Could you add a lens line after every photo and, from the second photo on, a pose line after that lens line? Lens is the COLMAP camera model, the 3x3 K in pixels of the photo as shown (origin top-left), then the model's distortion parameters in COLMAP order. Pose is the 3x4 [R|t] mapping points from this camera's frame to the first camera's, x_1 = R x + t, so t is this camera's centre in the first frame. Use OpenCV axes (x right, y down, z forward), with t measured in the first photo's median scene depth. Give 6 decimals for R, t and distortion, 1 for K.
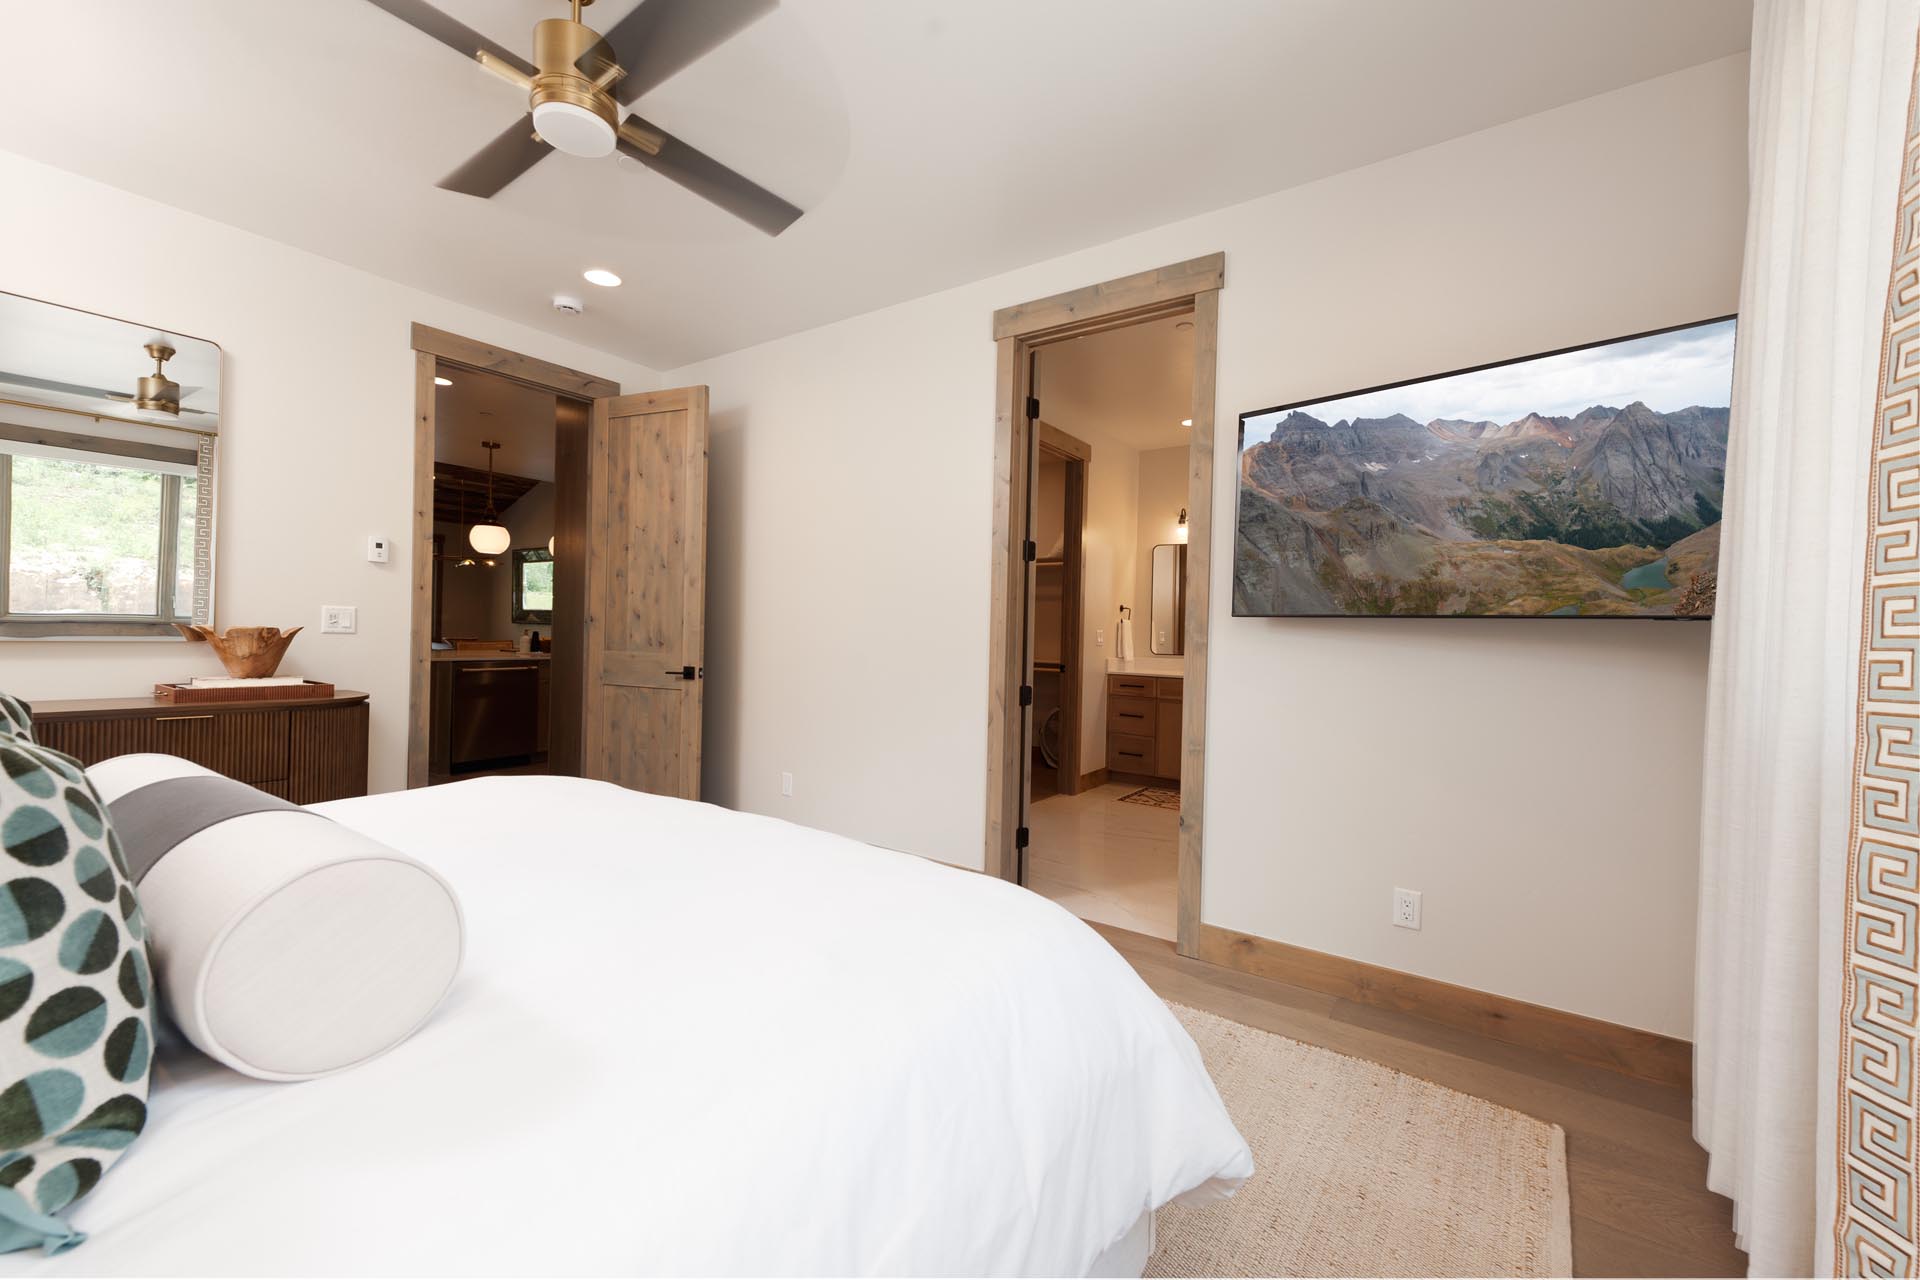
lens RADIAL K [[756.3, 0, 965.2], [0, 756.3, 636.3], [0, 0, 1]] dist [0.017607, -0.005207]
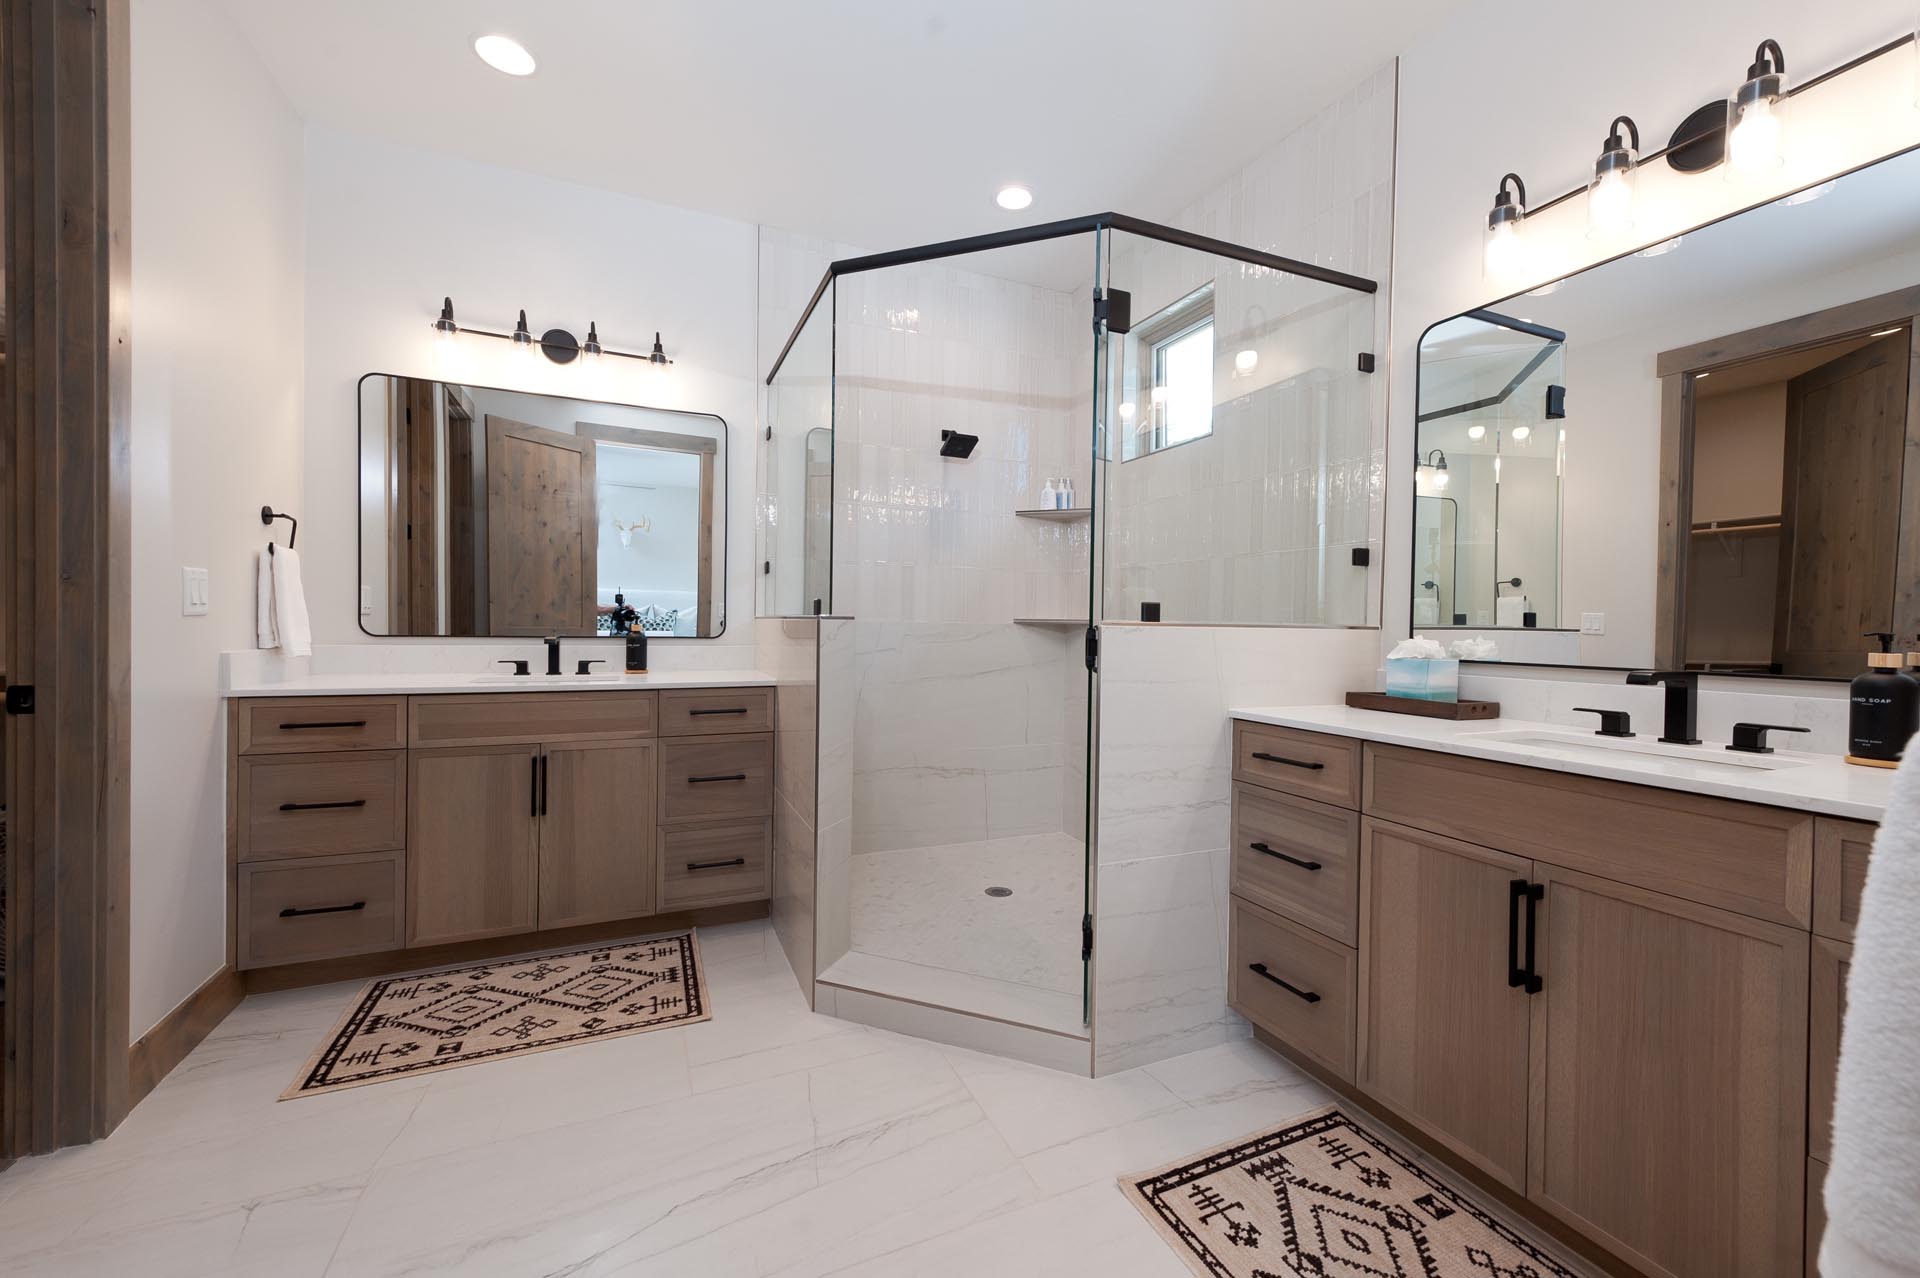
lens RADIAL K [[756.3, 0, 965.2], [0, 756.3, 635.3], [0, 0, 1]] dist [0.017607, -0.005207]
pose [[0.523767, -0.029507, 0.851350, 0.067929], [0.003576, 0.999467, 0.032441, 0.010983], [-0.851854, -0.013947, 0.523593, 0.531573]]
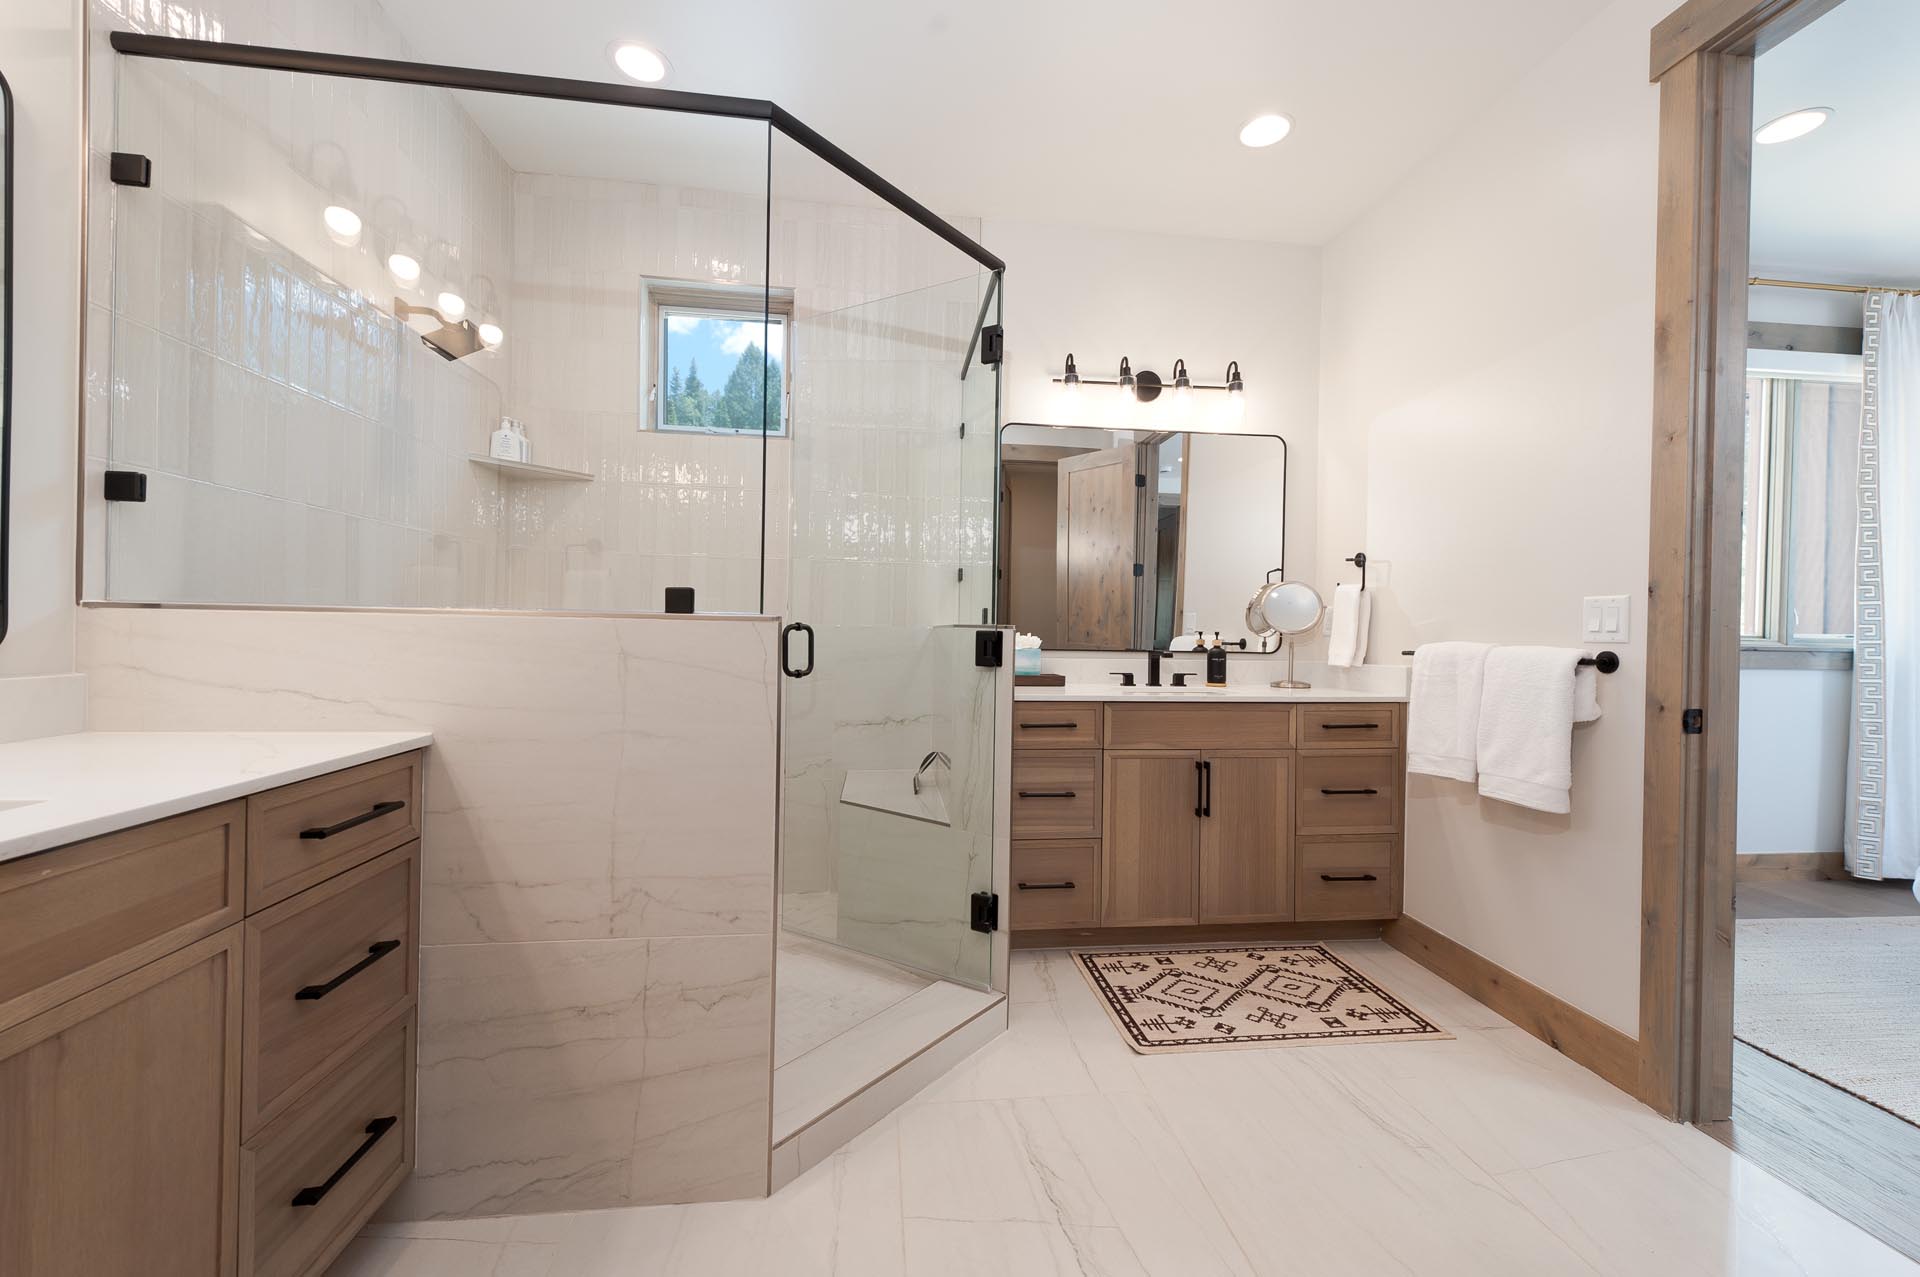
lens RADIAL K [[756.3, 0, 965.2], [0, 756.3, 634.8], [0, 0, 1]] dist [0.017607, -0.005207]
pose [[-0.665022, -0.038377, 0.745837, 0.112658], [-0.027928, 0.999258, 0.026515, 0.011621], [-0.746301, -0.003196, -0.665601, 0.889028]]
